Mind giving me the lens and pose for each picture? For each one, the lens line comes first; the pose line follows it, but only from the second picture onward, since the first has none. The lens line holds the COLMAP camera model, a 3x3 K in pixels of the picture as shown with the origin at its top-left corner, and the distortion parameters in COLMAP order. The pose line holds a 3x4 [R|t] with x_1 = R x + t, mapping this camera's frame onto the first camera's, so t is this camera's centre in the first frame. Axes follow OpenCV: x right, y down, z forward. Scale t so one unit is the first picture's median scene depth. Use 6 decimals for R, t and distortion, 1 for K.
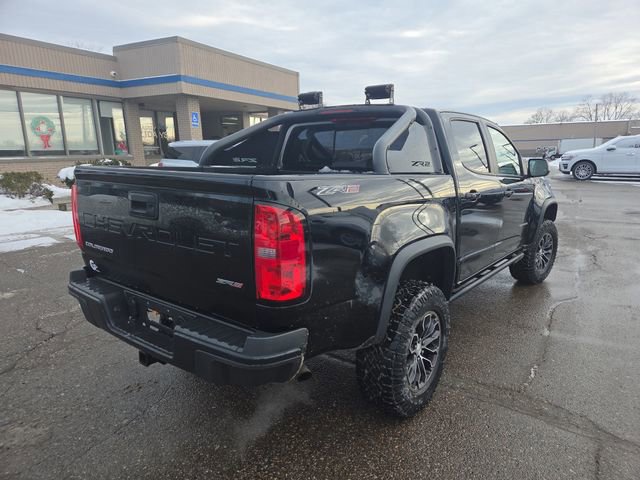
lens RADIAL K [[435.2, 0, 329.8], [0, 435.2, 245.0], [0, 0, 1]] dist [0.050991, -0.034182]
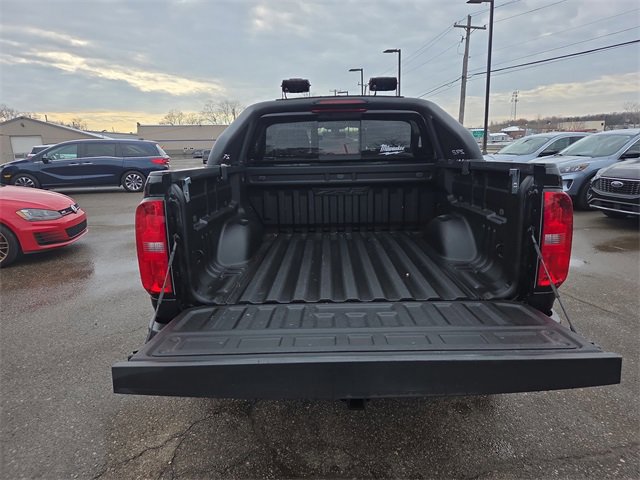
lens RADIAL K [[435.2, 0, 324.2], [0, 435.2, 243.3], [0, 0, 1]] dist [0.050991, -0.034182]
pose [[0.789031, -0.152828, 0.595041, -0.763708], [0.146055, 0.987459, 0.059945, -0.073988], [-0.596739, 0.039610, 0.801457, 0.319610]]
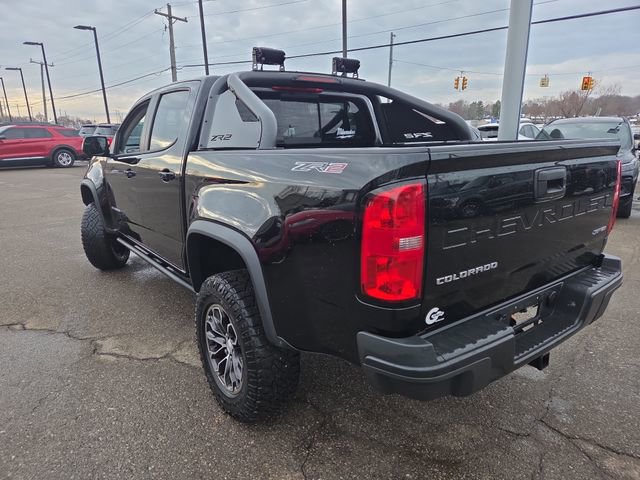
lens RADIAL K [[435.2, 0, 318.4], [0, 435.2, 244.5], [0, 0, 1]] dist [0.050991, -0.034182]
pose [[0.257685, -0.243983, 0.934917, -1.091566], [0.206972, 0.959073, 0.193241, -0.189536], [-0.943801, 0.143707, 0.297636, 0.947797]]
